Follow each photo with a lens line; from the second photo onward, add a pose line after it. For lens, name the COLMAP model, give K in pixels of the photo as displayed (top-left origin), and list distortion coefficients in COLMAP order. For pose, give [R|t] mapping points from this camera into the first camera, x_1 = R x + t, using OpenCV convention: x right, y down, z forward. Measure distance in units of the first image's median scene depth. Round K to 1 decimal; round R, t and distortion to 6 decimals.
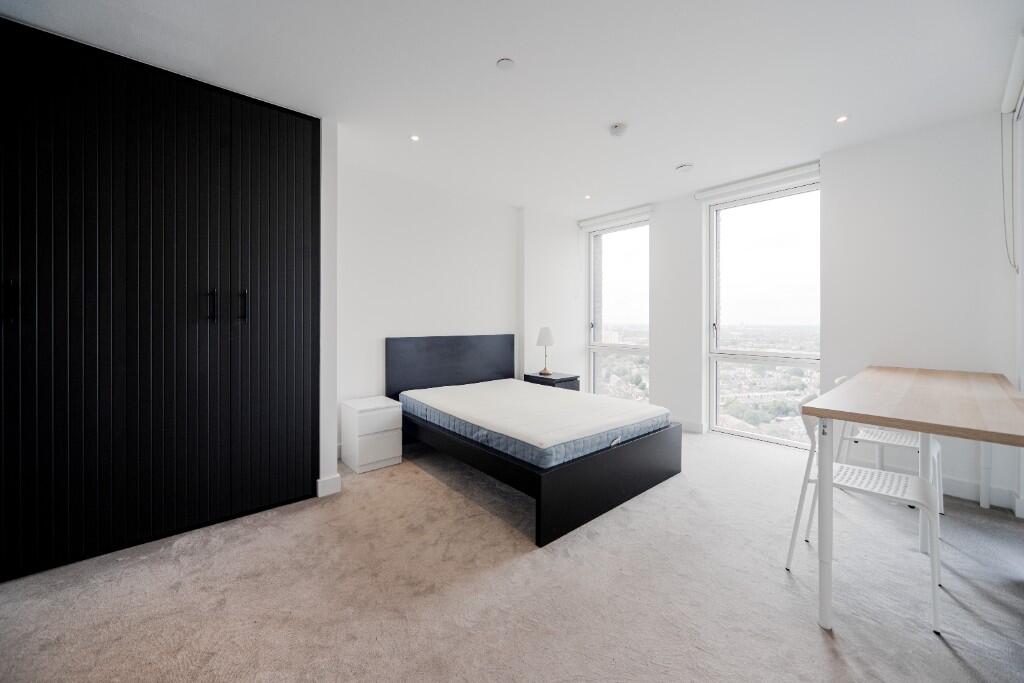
lens RADIAL K [[370.1, 0, 511.1], [0, 370.1, 332.5], [0, 0, 1]] dist [0.001158, -0.000087]
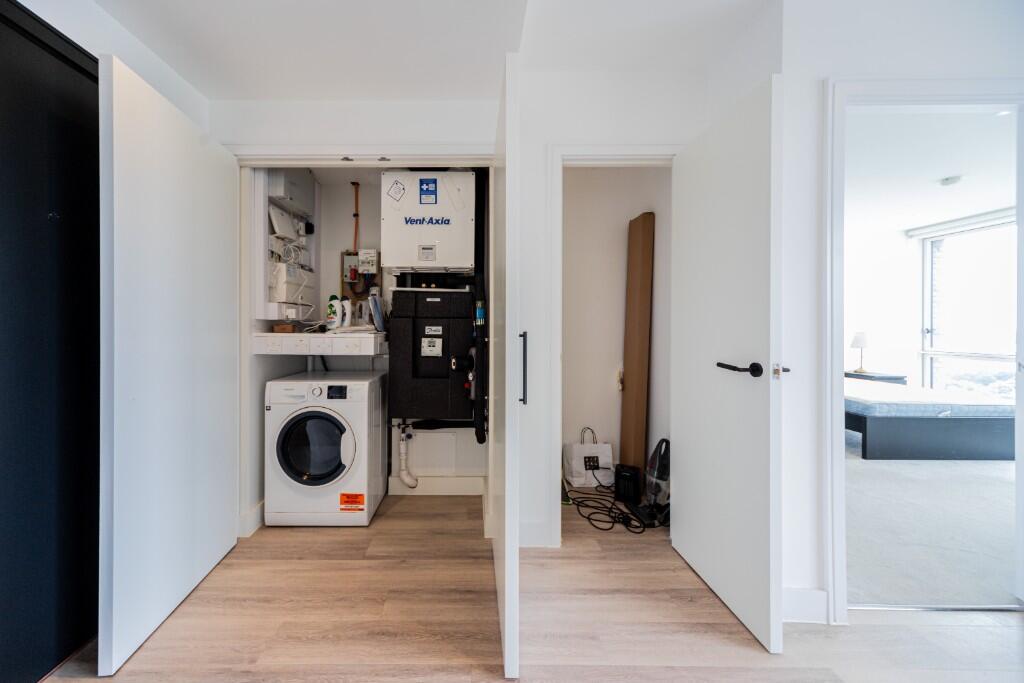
lens RADIAL K [[330.4, 0, 509.8], [0, 330.4, 329.5], [0, 0, 1]] dist [0.001118, 0.000051]
pose [[0.761044, 0.003324, -0.648692, -0.073526], [-0.019631, 0.999647, -0.017908, 0.017711], [0.648403, 0.026363, 0.760841, -0.496258]]
